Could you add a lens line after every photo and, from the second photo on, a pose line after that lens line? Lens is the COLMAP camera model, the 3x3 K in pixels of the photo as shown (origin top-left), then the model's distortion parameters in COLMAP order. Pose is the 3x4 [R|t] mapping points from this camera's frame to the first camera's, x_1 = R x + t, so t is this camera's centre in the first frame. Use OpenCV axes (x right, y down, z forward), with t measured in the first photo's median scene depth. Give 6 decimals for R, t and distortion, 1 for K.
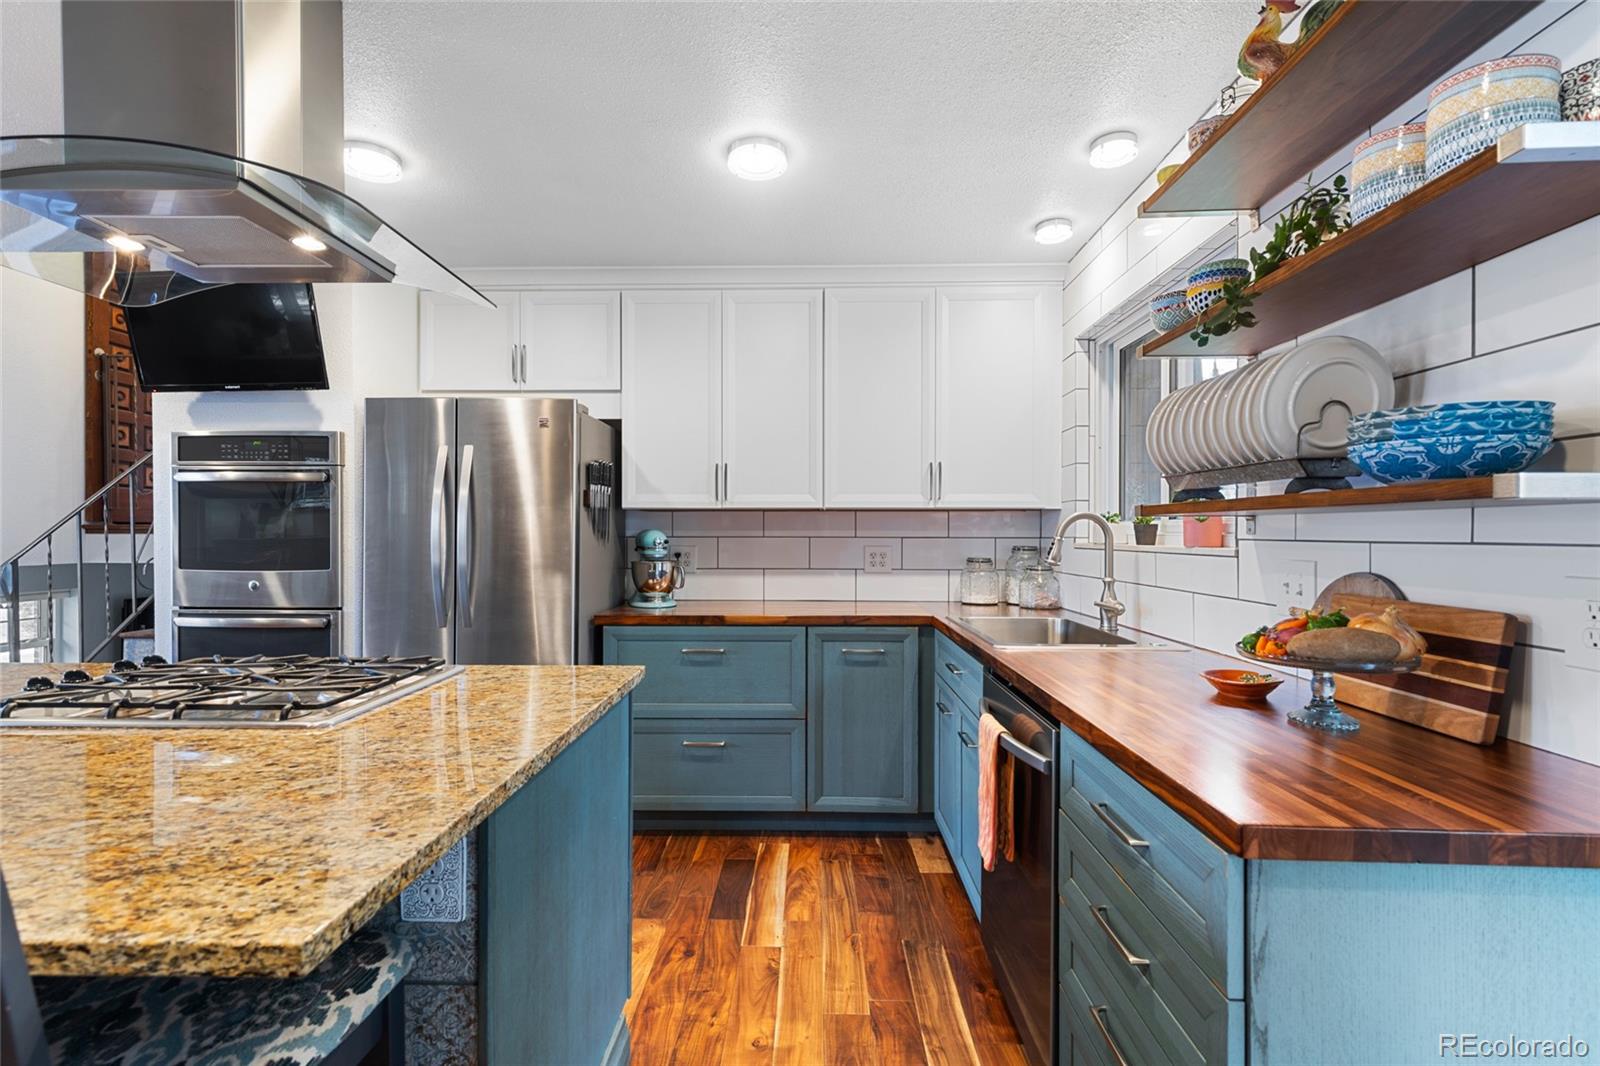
lens RADIAL K [[738.5, 0, 797.4], [0, 738.5, 533.1], [0, 0, 1]] dist [0.010477, -0.000705]
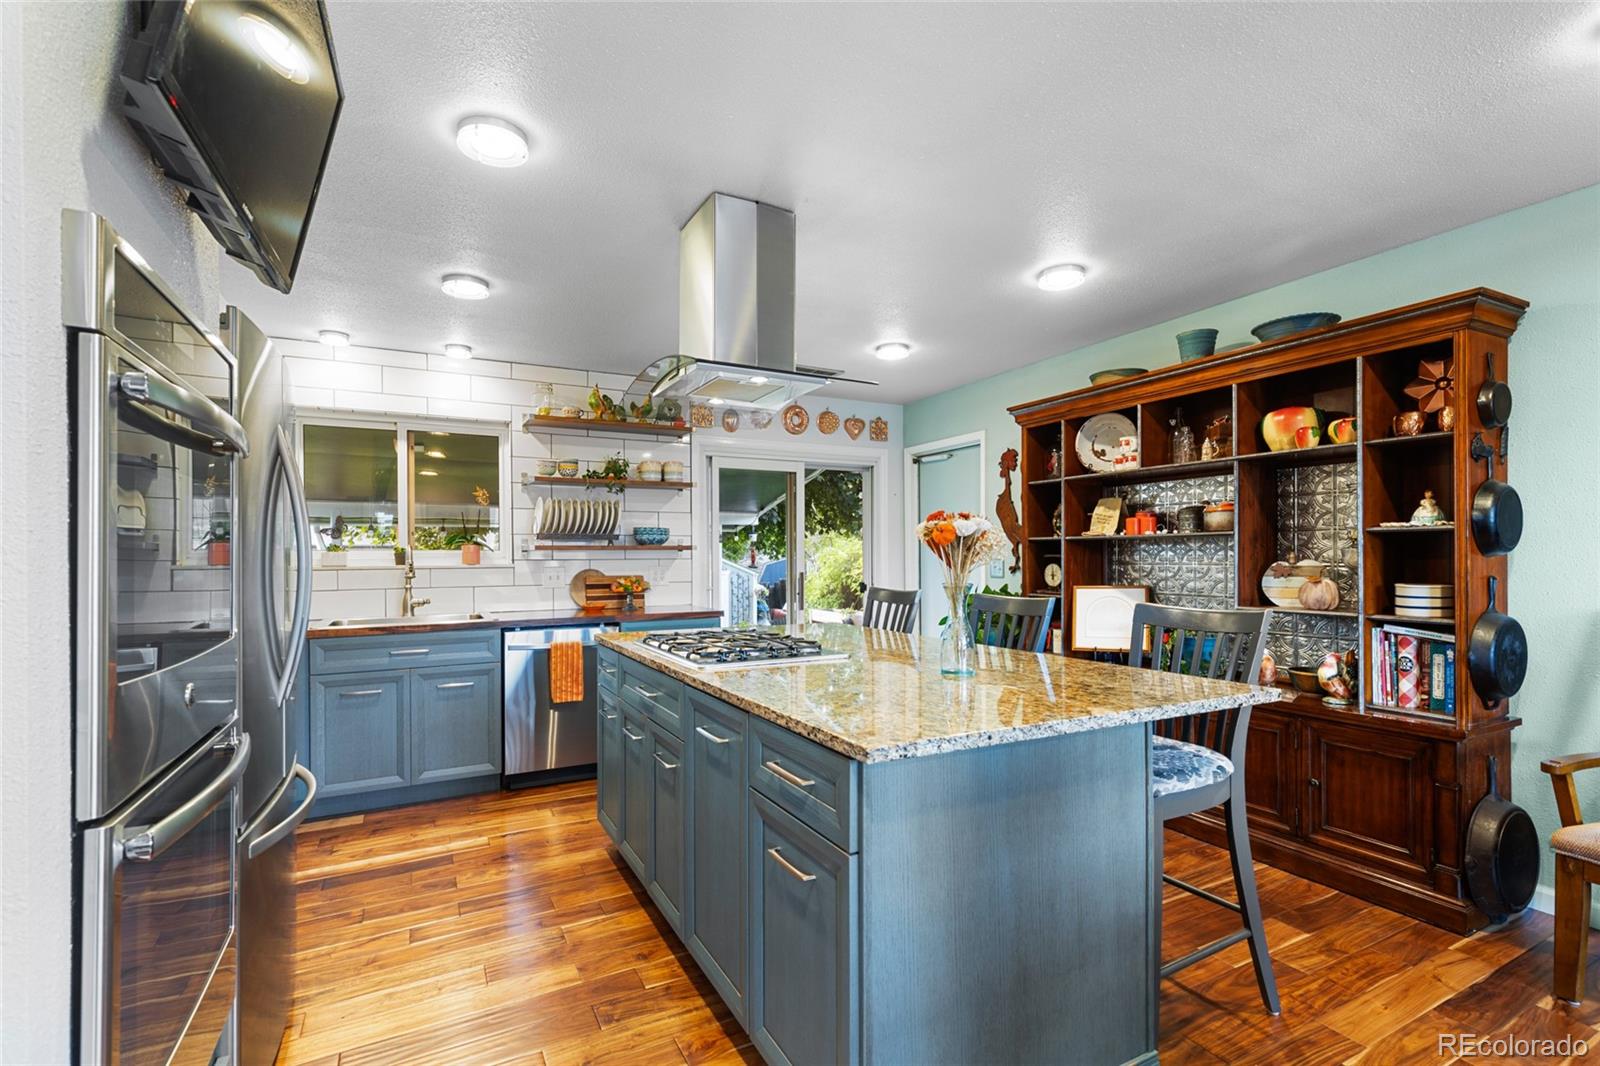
lens RADIAL K [[726.5, 0, 801.5], [0, 726.5, 560.0], [0, 0, 1]] dist [0.008048, -0.000399]
pose [[-0.487388, -0.005405, 0.873169, -1.244618], [0.004752, 0.999950, 0.008842, -0.004698], [-0.873172, 0.008459, -0.487338, 0.899618]]
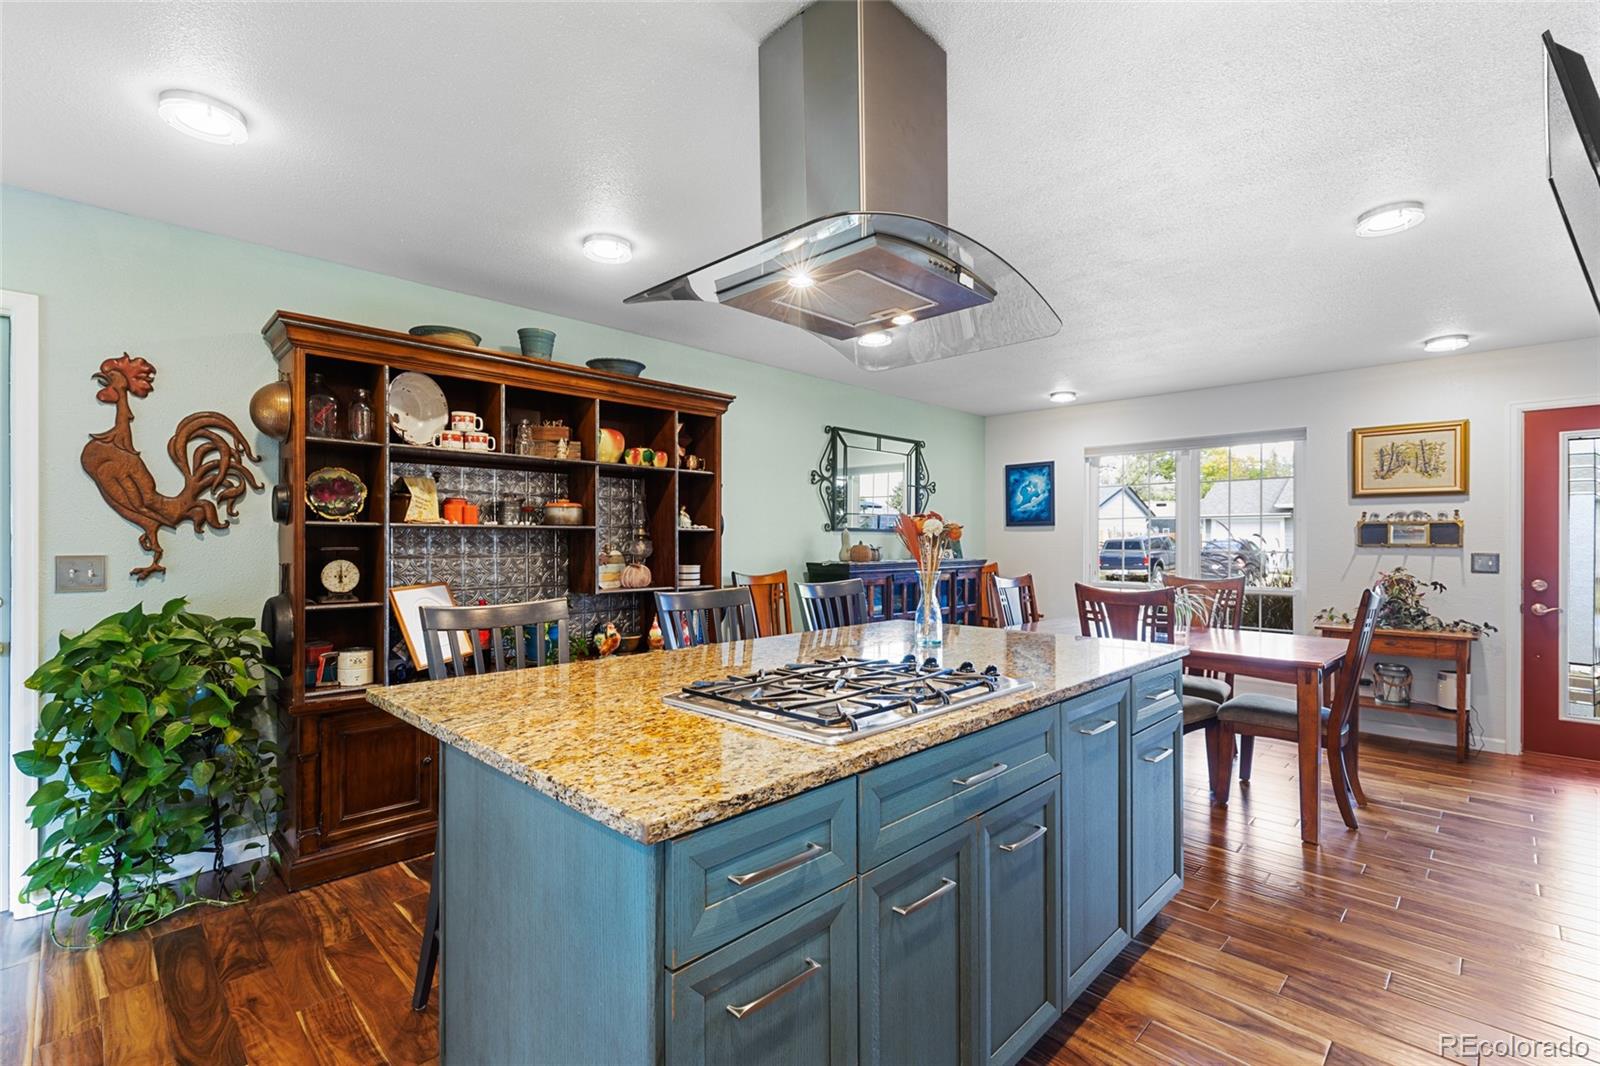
lens RADIAL K [[718.0, 0, 783.4], [0, 718.0, 548.6], [0, 0, 1]] dist [-0.000892, 0.000195]
pose [[-0.692663, 0.005622, -0.721239, 0.041110], [-0.002528, 0.999945, 0.010222, -0.009782], [0.721257, 0.008904, -0.692611, 0.894471]]
